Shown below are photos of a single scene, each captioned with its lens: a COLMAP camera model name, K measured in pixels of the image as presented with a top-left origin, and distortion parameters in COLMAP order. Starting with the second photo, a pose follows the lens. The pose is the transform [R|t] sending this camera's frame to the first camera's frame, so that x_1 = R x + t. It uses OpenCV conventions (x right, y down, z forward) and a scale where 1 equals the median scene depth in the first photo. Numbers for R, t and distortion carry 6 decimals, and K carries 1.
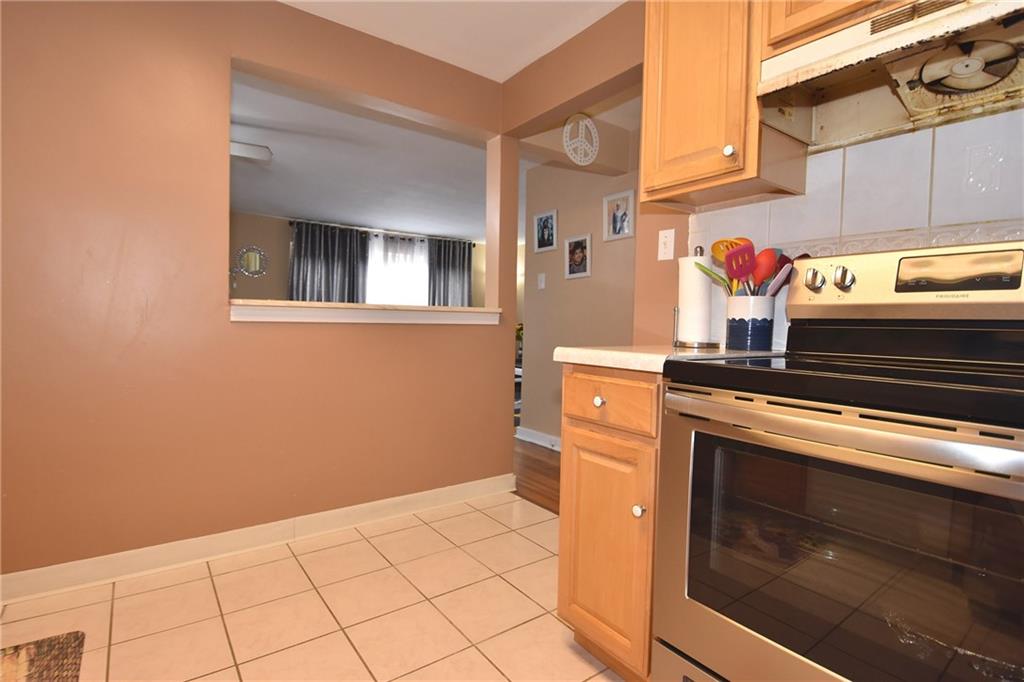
lens RADIAL K [[507.5, 0, 506.7], [0, 507.5, 352.8], [0, 0, 1]] dist [-0.014320, -0.001610]
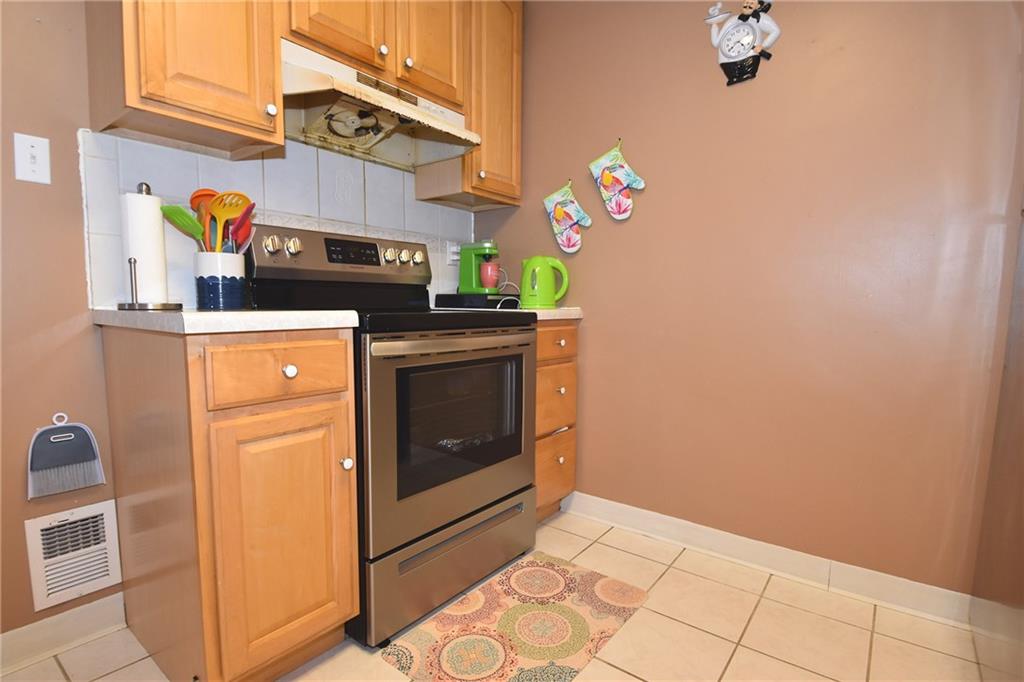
lens RADIAL K [[507.5, 0, 506.7], [0, 507.5, 352.8], [0, 0, 1]] dist [-0.014320, -0.001610]
pose [[-0.274313, -0.114937, 0.954747, -0.681110], [0.046126, 0.990116, 0.132448, -0.028281], [-0.960534, 0.080371, -0.266300, 0.817986]]
